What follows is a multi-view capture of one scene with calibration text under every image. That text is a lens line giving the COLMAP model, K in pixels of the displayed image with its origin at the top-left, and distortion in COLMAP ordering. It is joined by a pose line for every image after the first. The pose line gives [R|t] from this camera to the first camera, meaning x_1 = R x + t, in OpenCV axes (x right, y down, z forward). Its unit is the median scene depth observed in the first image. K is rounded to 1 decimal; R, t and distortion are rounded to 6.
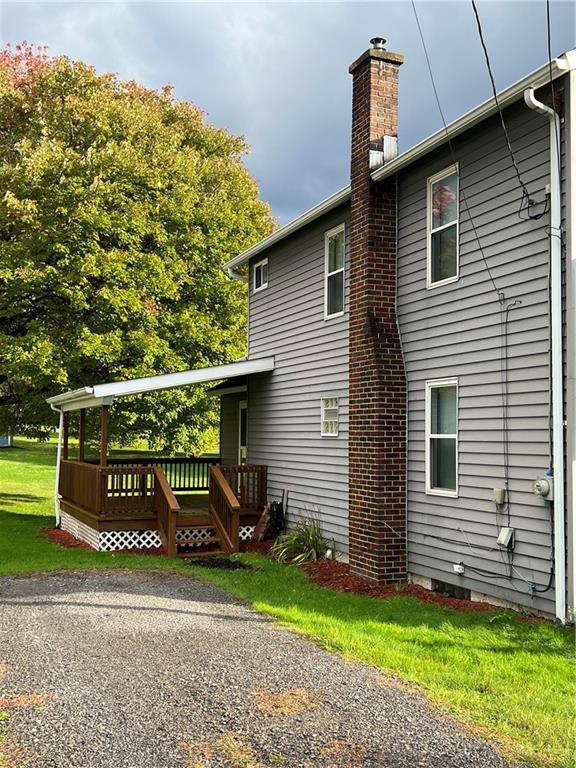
lens RADIAL K [[861.5, 0, 289.7], [0, 861.5, 382.7], [0, 0, 1]] dist [0.130723, 0.000000]
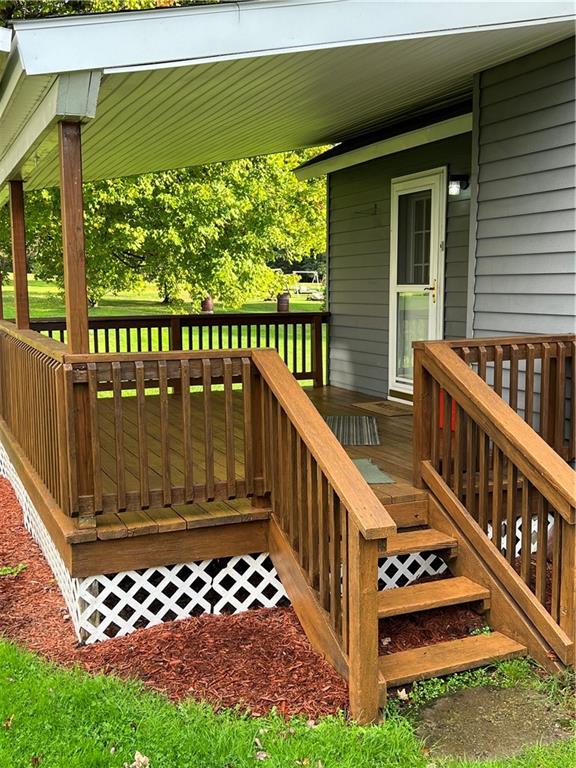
lens RADIAL K [[861.5, 0, 283.6], [0, 861.5, 390.4], [0, 0, 1]] dist [0.130723, 0.000000]
pose [[0.999794, -0.020274, 0.000912, -0.145755], [0.019762, 0.982814, 0.183540, 0.057516], [-0.004617, -0.183484, 0.983012, 0.708084]]
